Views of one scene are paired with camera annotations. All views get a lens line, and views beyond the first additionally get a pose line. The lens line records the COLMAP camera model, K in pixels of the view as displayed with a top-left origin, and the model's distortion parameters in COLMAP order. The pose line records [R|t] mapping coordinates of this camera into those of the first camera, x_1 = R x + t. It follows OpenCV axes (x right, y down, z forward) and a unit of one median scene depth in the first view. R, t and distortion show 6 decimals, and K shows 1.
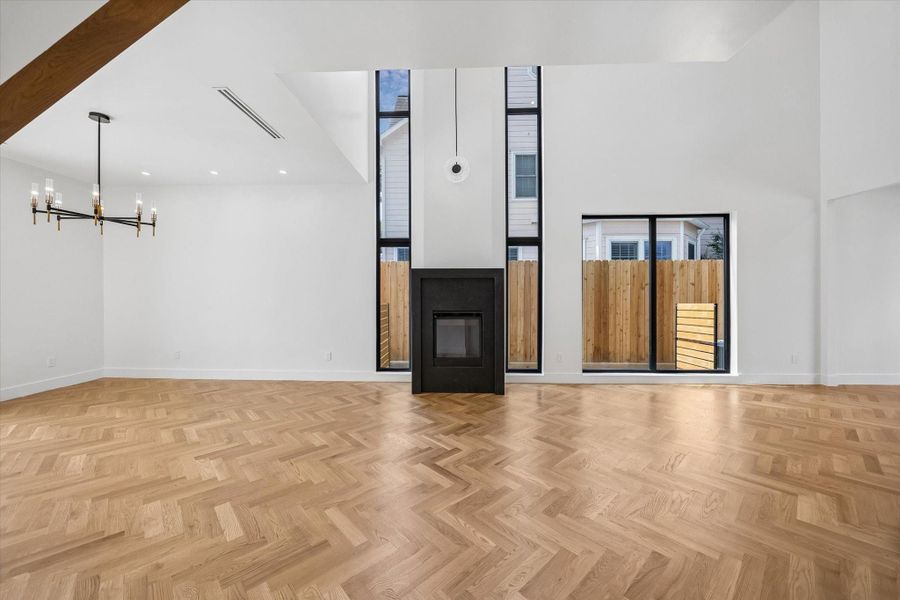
lens RADIAL K [[344.7, 0, 449.8], [0, 344.7, 296.5], [0, 0, 1]] dist [0.001691, -0.000007]
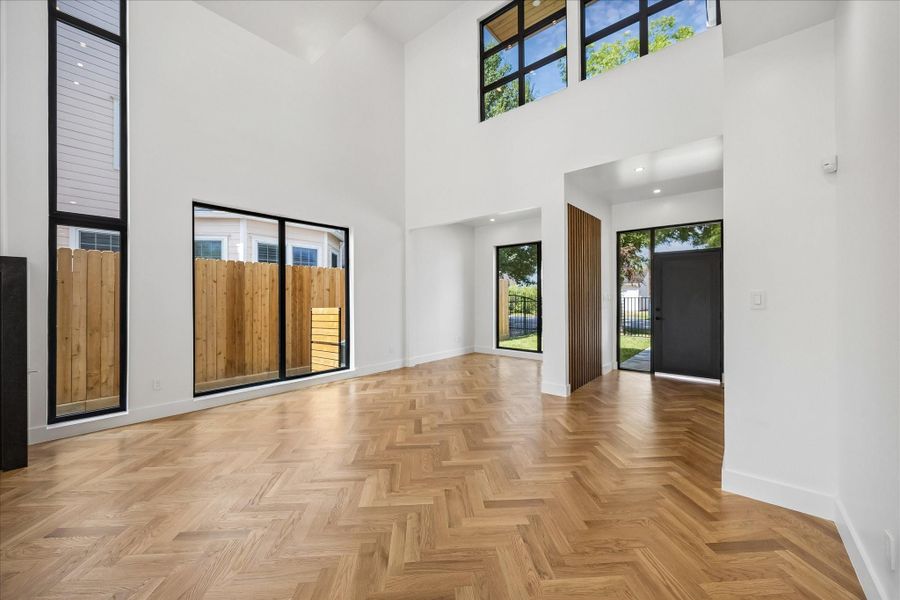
lens RADIAL K [[344.7, 0, 447.4], [0, 344.7, 298.5], [0, 0, 1]] dist [0.001691, -0.000007]
pose [[0.624774, 0.000071, 0.780806, 0.121583], [0.006667, 0.999963, -0.005425, -0.000671], [-0.780777, 0.008595, 0.624750, 0.036999]]
